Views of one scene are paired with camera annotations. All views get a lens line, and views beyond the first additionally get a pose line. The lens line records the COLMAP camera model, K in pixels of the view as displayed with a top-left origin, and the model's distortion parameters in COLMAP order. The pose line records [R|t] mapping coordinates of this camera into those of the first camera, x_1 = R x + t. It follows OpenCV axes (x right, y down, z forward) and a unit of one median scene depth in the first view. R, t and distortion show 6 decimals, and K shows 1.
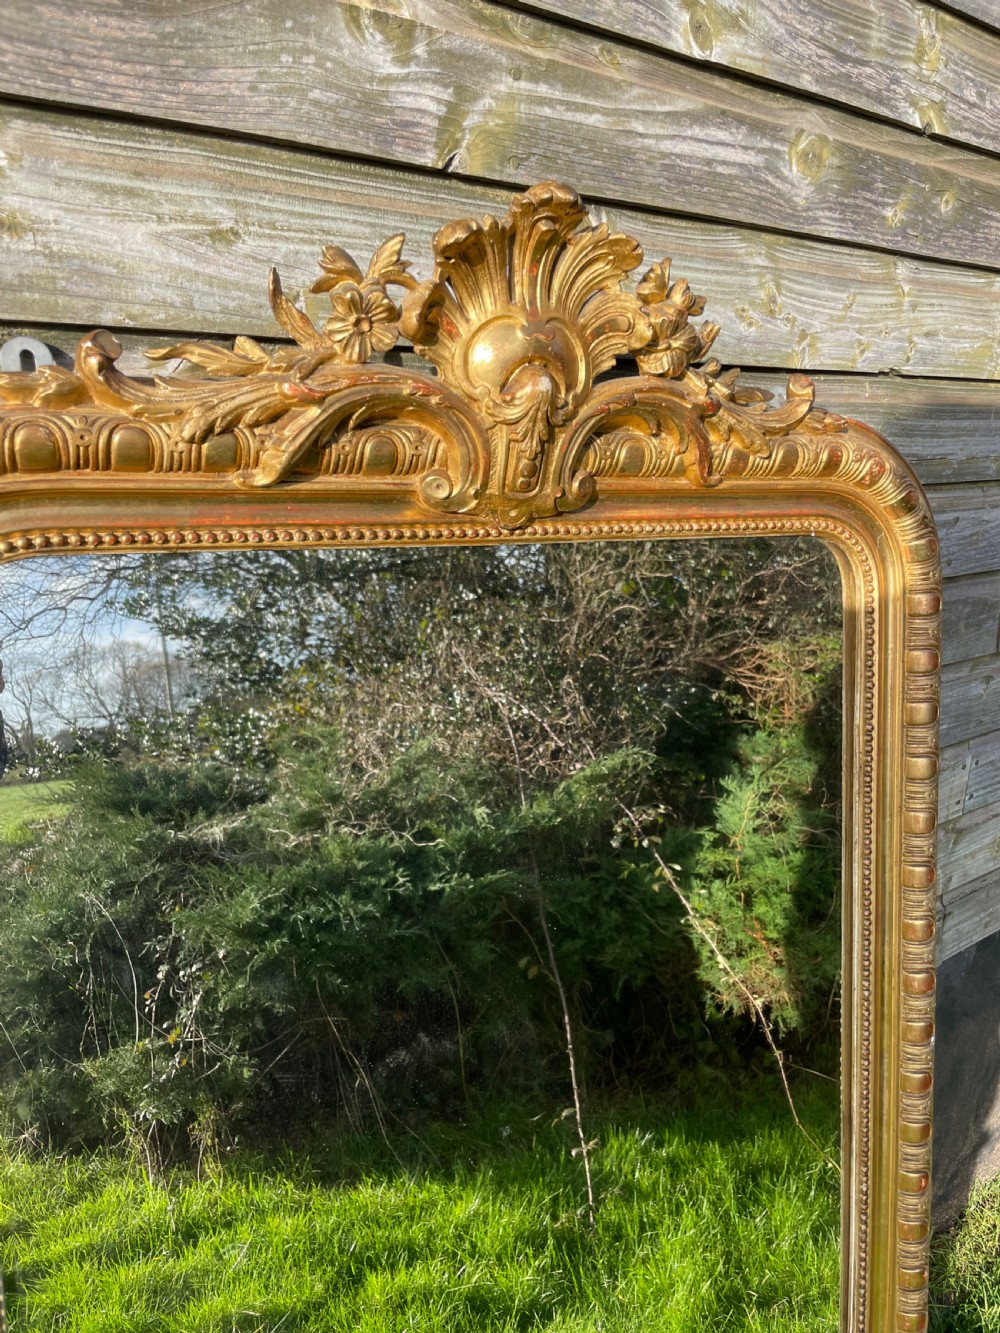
lens RADIAL K [[1030.3, 0, 507.6], [0, 1030.3, 652.9], [0, 0, 1]] dist [0.059234, -0.086500]
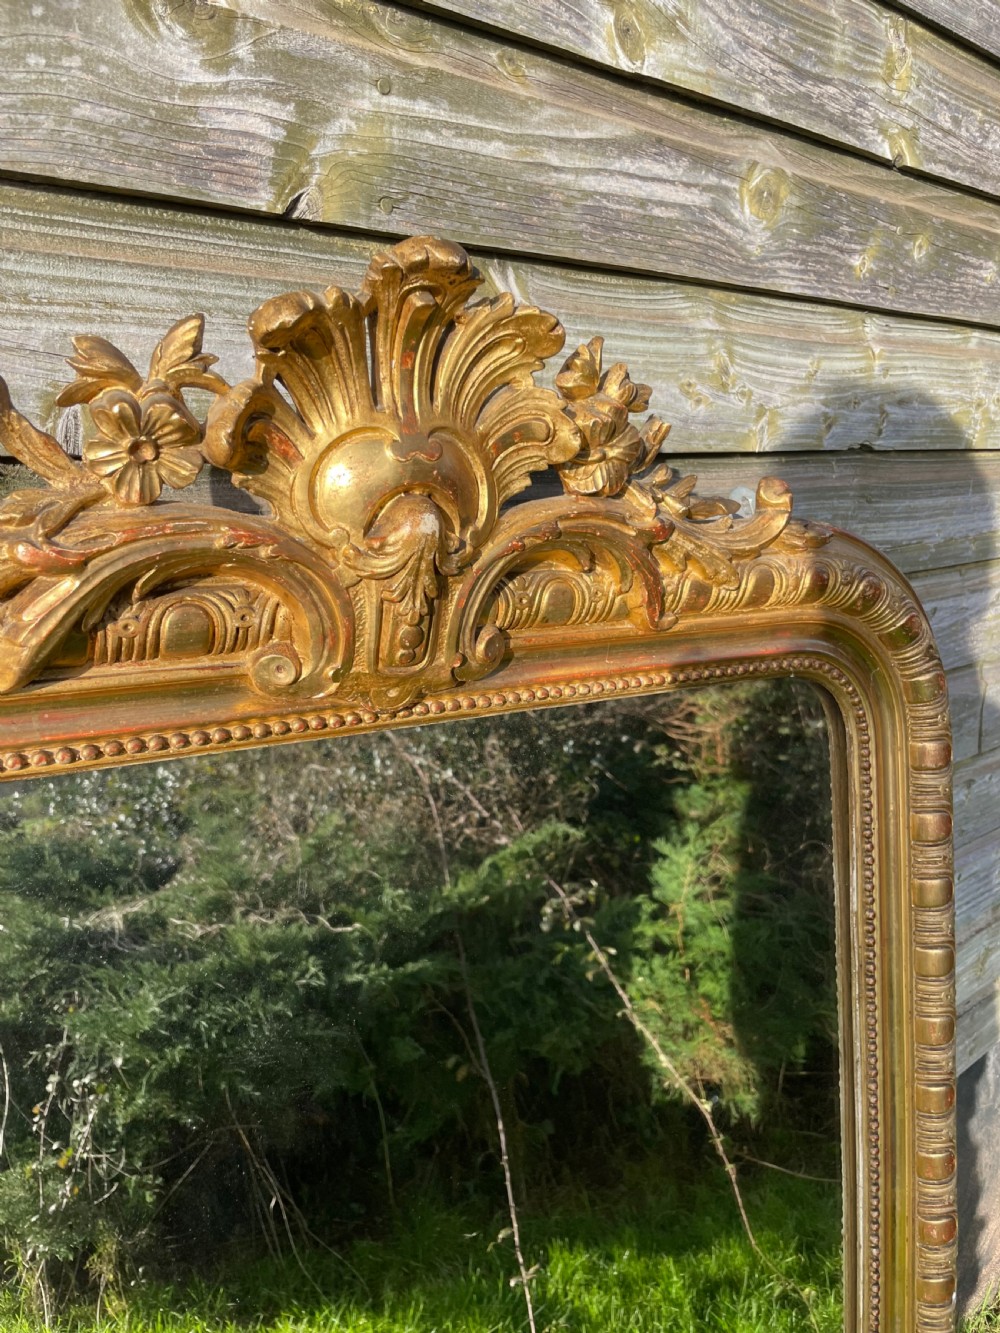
lens RADIAL K [[1030.3, 0, 488.9], [0, 1030.3, 645.5], [0, 0, 1]] dist [0.059234, -0.086500]
pose [[0.998318, -0.025158, 0.052229, 0.025982], [0.026900, 0.999096, -0.032932, -0.106025], [-0.051353, 0.034281, 0.998092, 0.215814]]
